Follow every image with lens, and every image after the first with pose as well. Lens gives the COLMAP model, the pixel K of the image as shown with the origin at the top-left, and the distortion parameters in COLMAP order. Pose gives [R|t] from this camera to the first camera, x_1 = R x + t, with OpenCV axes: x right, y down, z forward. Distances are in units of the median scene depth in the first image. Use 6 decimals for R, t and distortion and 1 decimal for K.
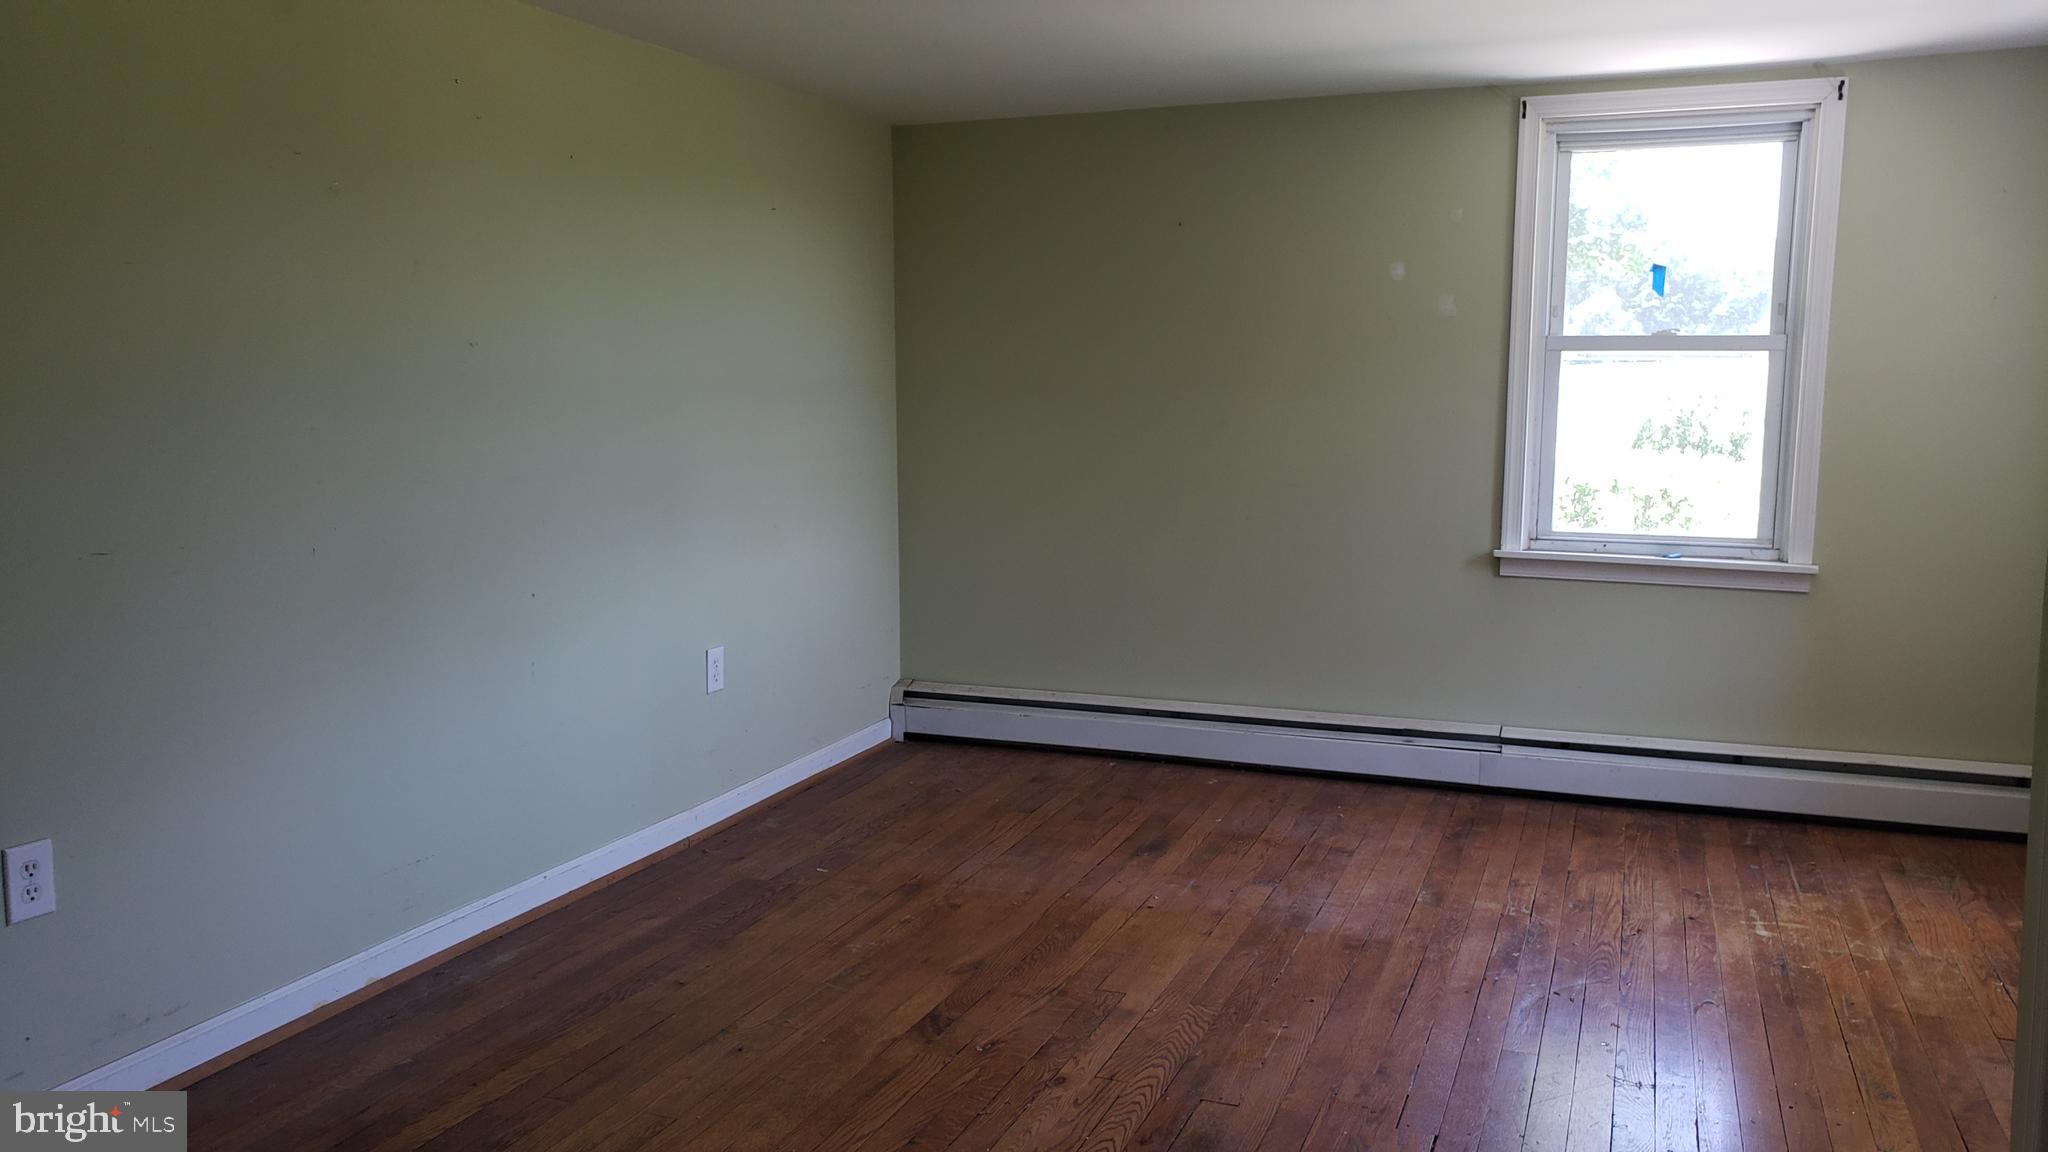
lens RADIAL K [[1584.1, 0, 1023.6], [0, 1584.1, 598.8], [0, 0, 1]] dist [-0.013494, -0.006221]
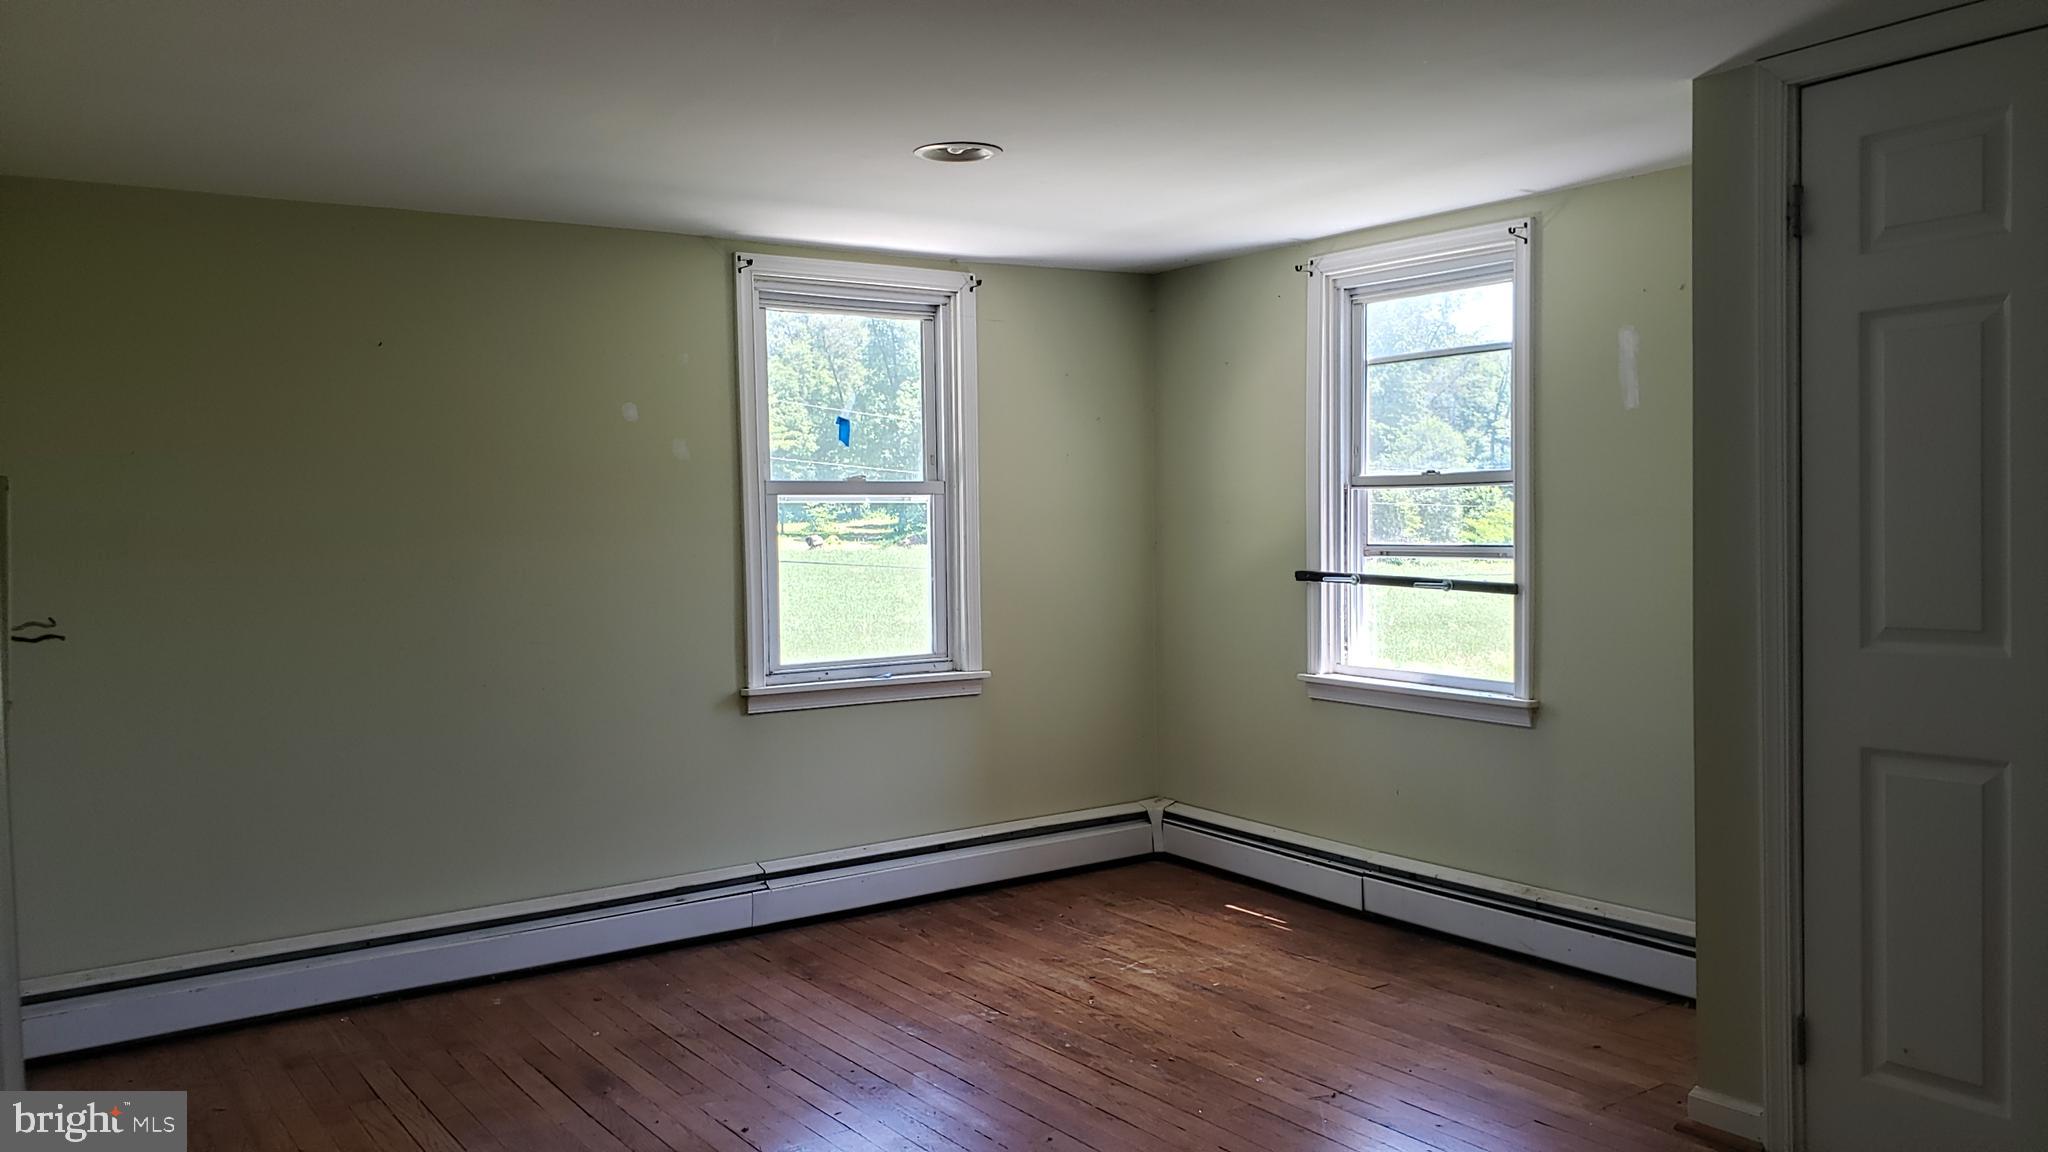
lens RADIAL K [[1570.5, 0, 1024.0], [0, 1570.5, 576.0], [0, 0, 1]] dist [0.144784, -0.241825]
pose [[0.545900, -0.043562, 0.836717, -0.475198], [0.128935, 0.991120, -0.032521, -0.049460], [-0.827870, 0.125636, 0.546669, 0.307377]]
